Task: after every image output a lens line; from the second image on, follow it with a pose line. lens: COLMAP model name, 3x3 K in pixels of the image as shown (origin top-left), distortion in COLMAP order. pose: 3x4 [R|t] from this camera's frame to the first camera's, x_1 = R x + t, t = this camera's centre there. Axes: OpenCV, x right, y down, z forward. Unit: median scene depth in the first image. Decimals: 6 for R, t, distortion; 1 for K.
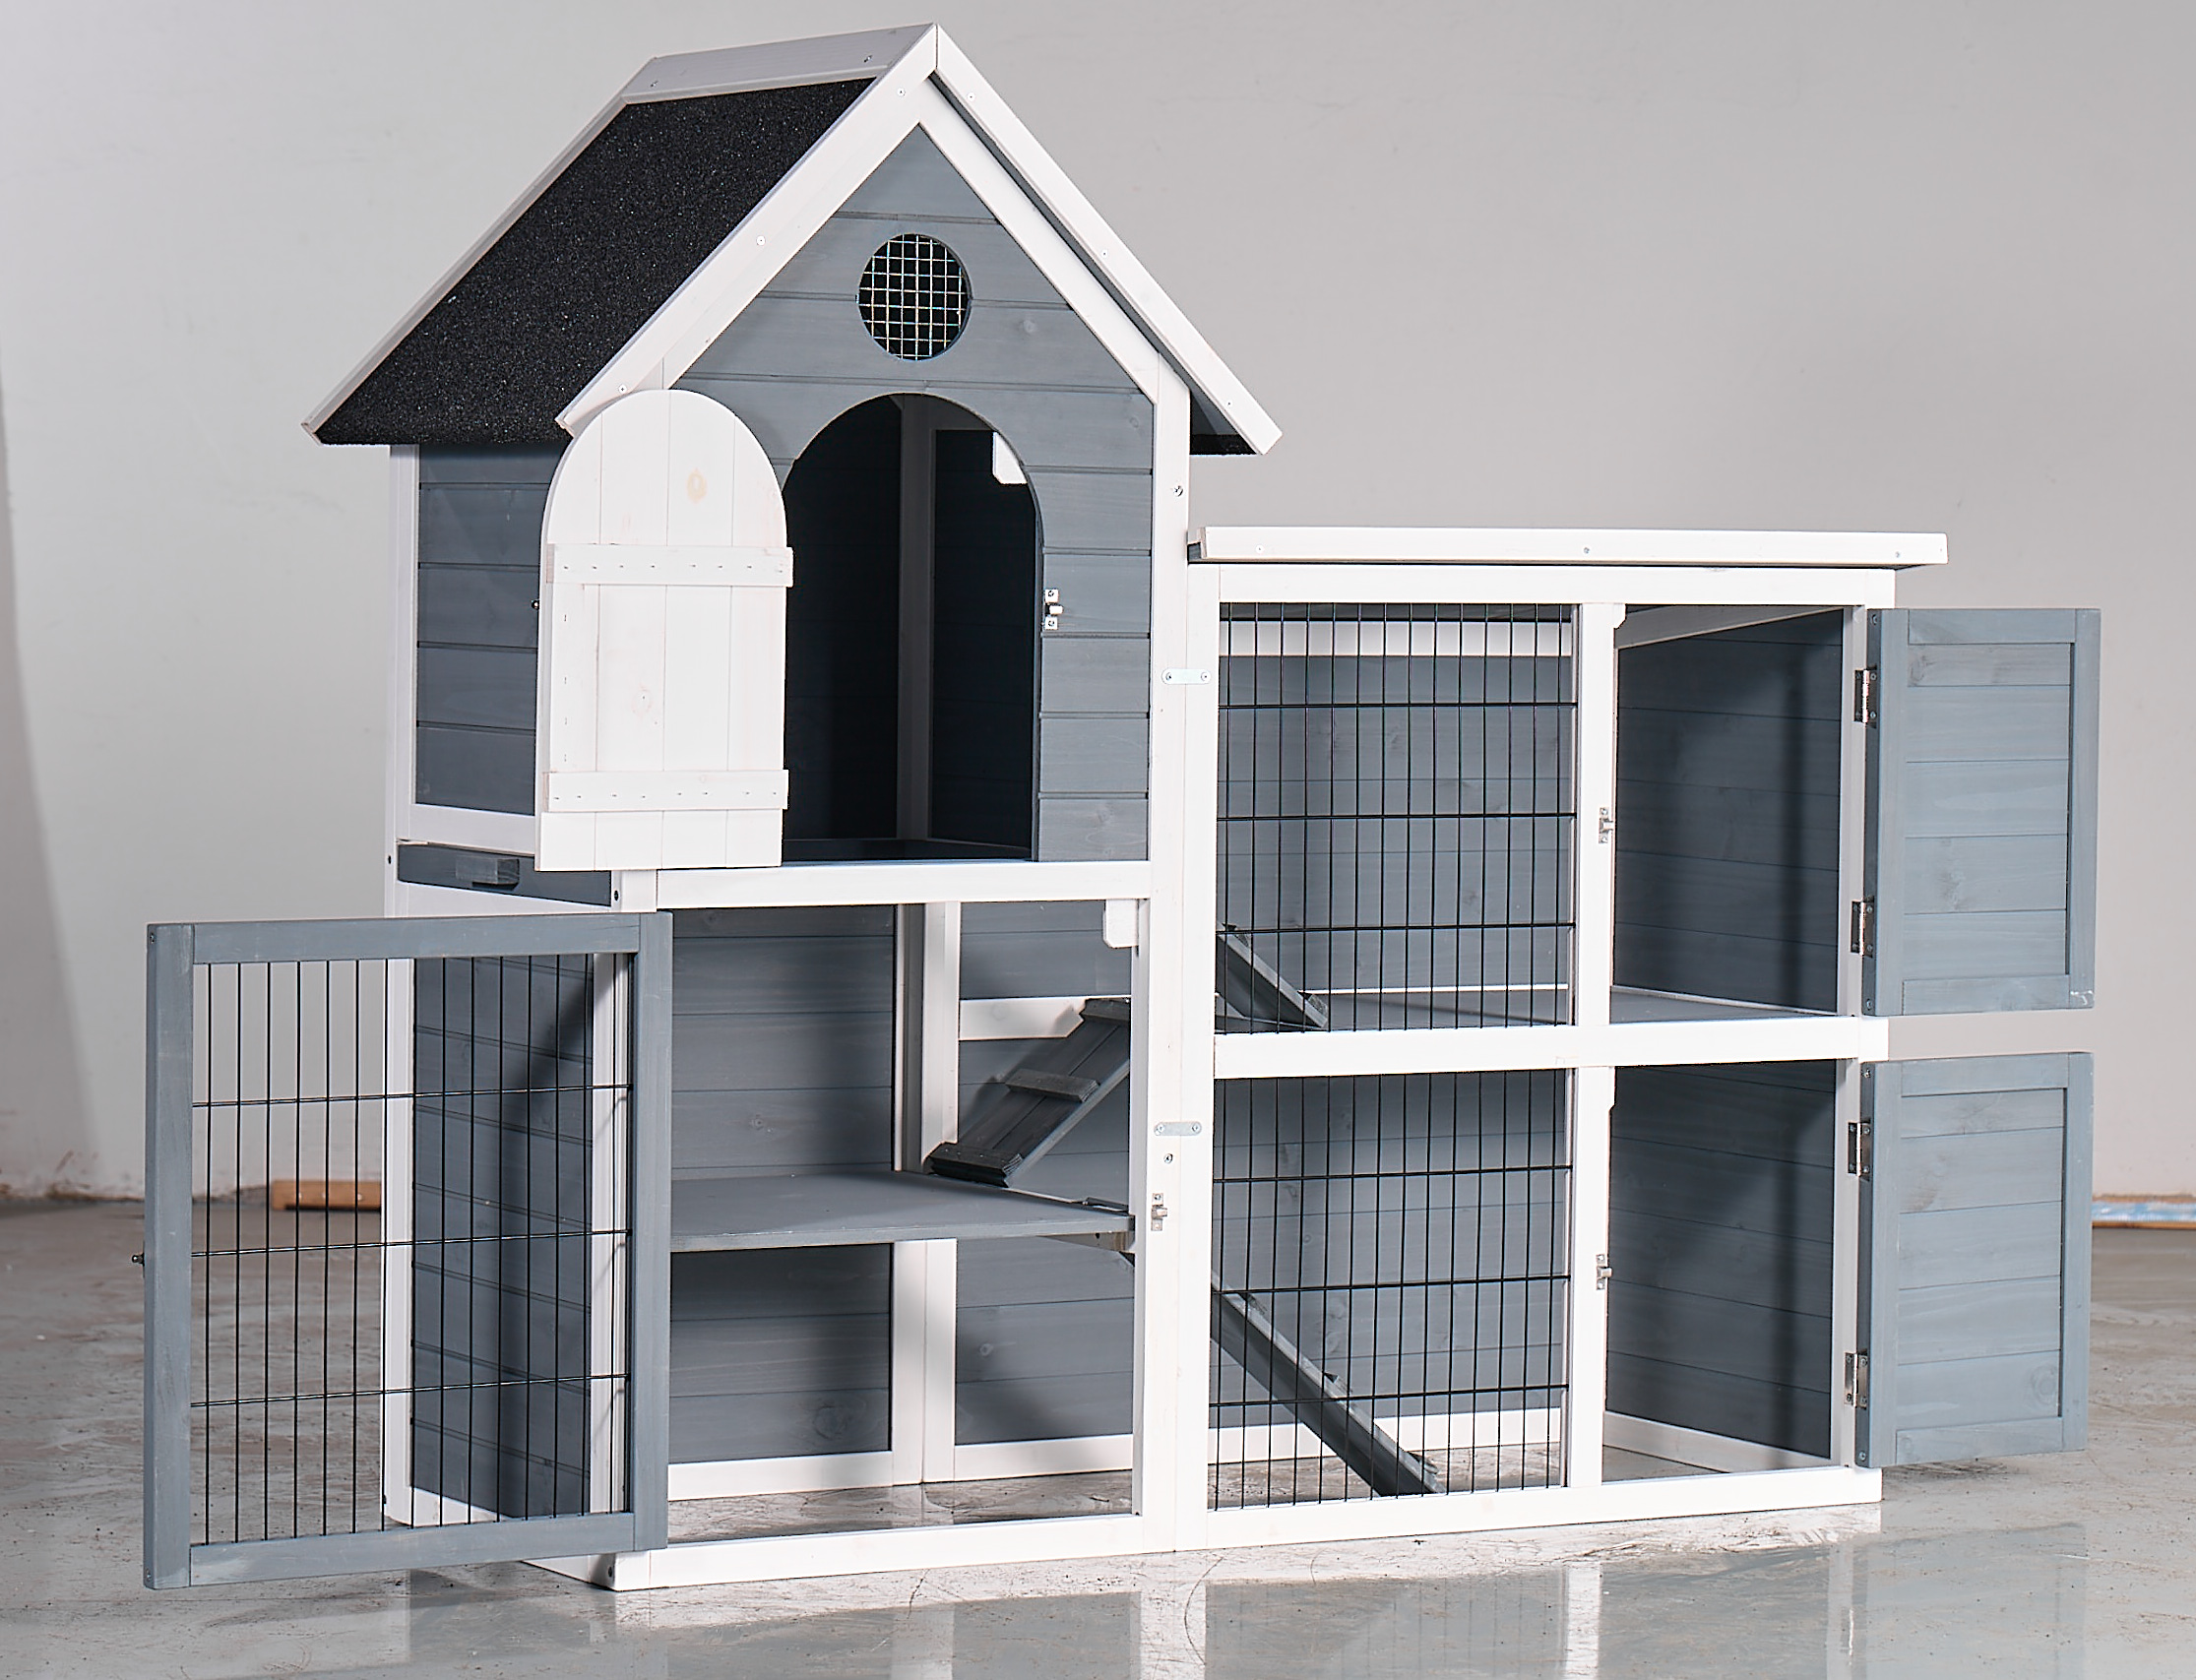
lens RADIAL K [[7575.8, 0, 1098.0], [0, 7575.8, 840.0], [0, 0, 1]] dist [0.188185, -0.725879]
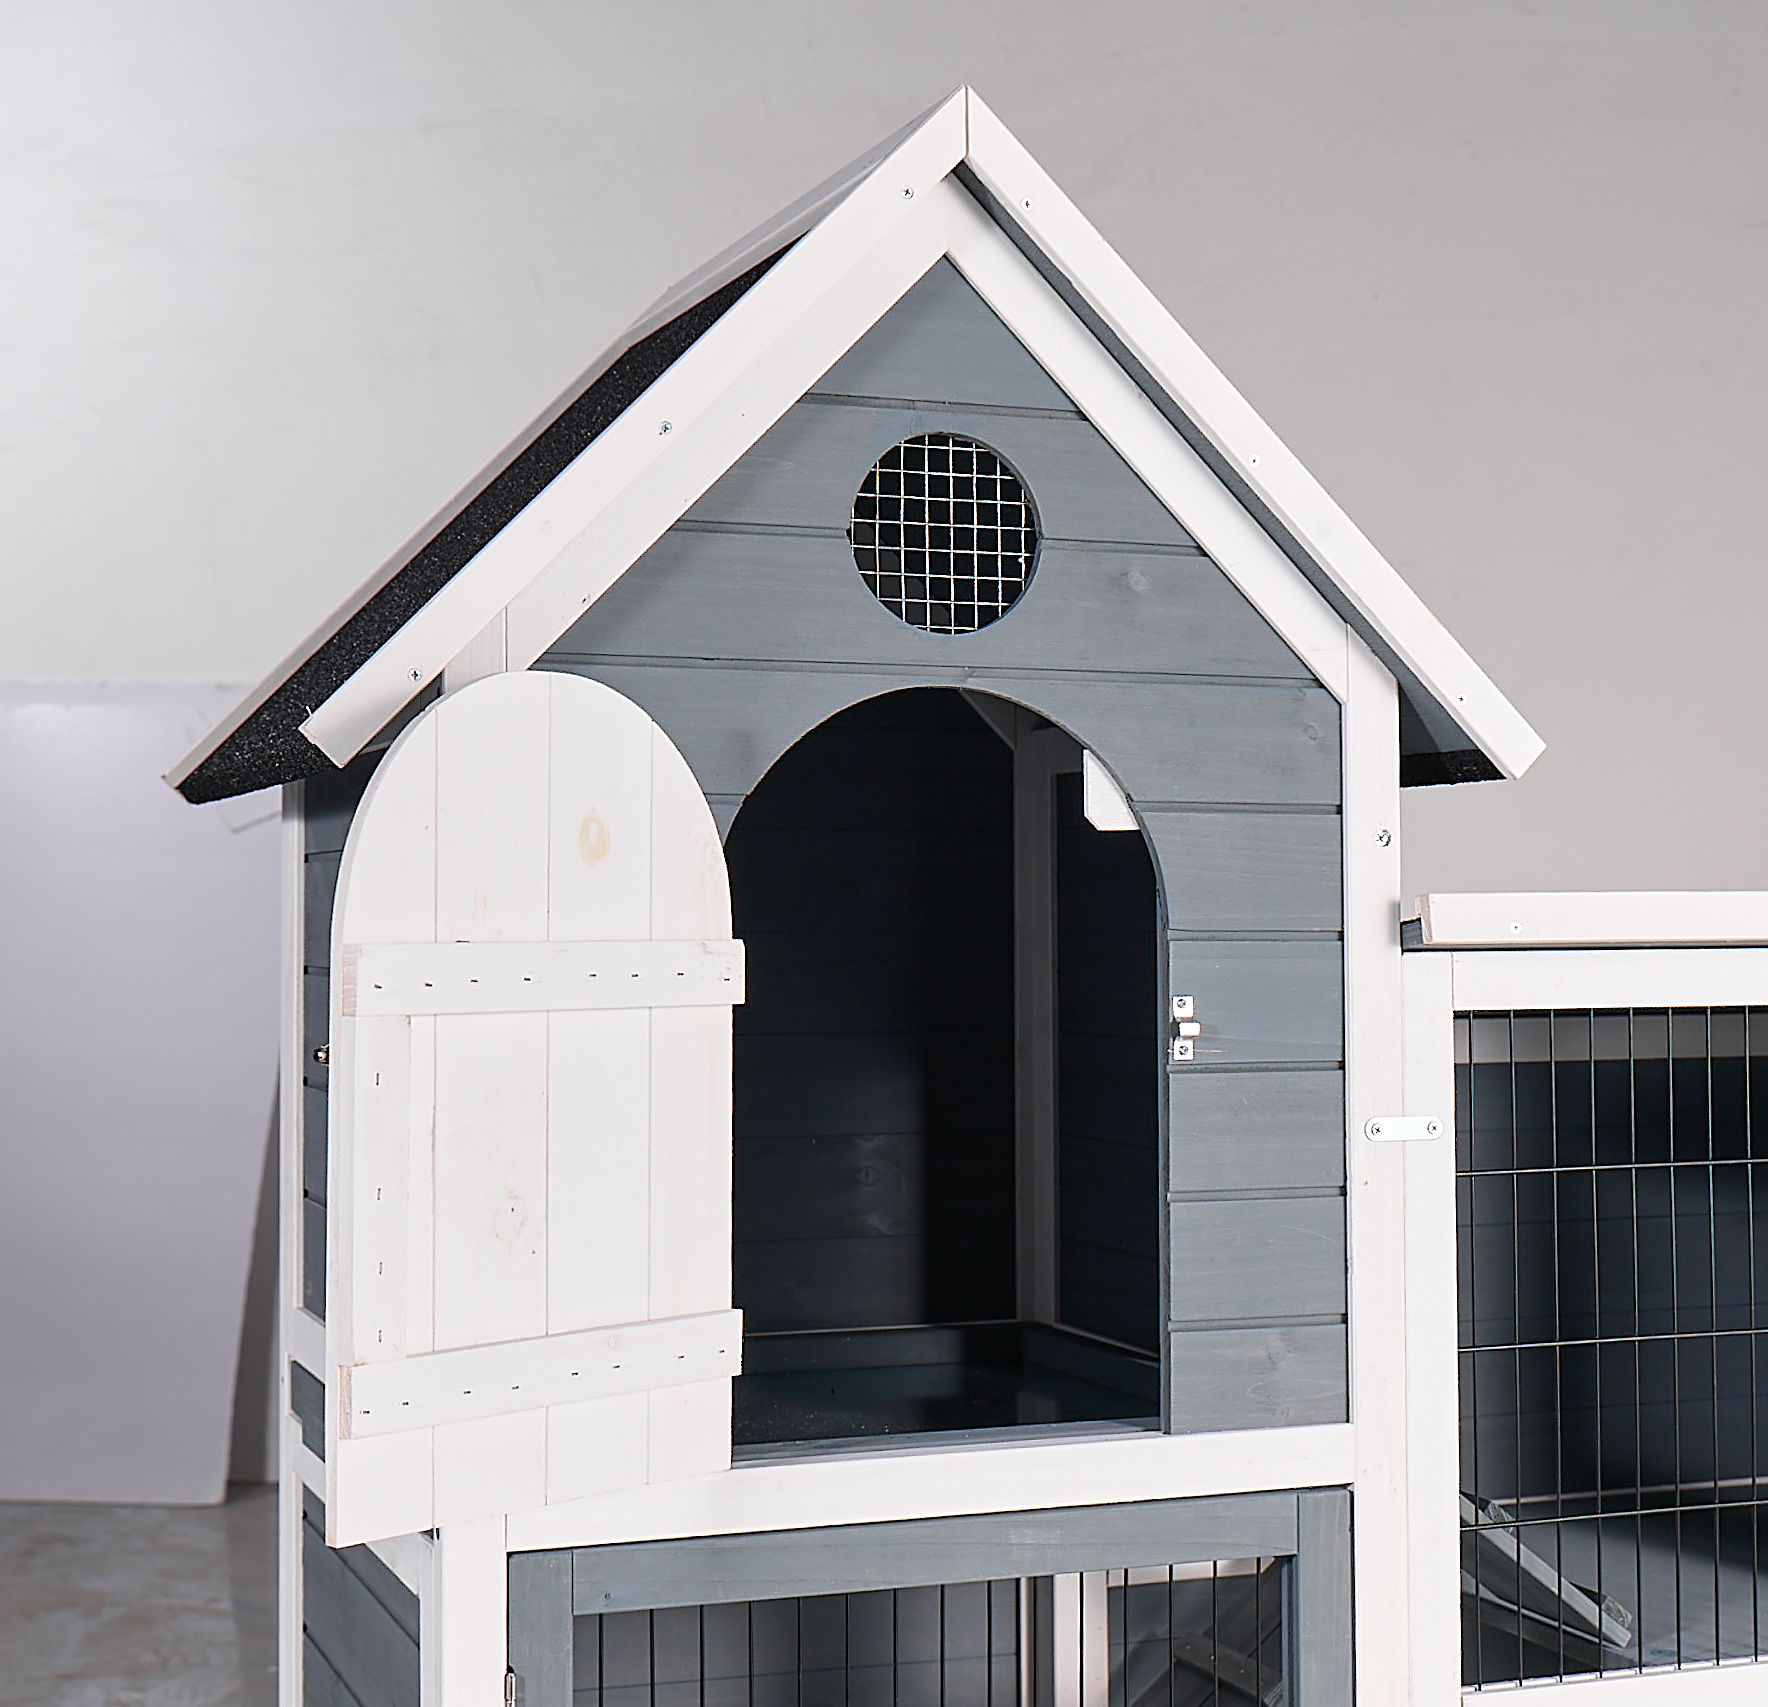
lens RADIAL K [[2832.8, 0, 885.0], [0, 2832.8, 820.1], [0, 0, 1]] dist [0.076501, -0.004988]
pose [[0.986278, -0.022158, -0.163600, 0.008382], [0.010154, 0.997218, -0.073849, -0.030506], [0.164781, 0.071174, 0.983759, 0.761864]]
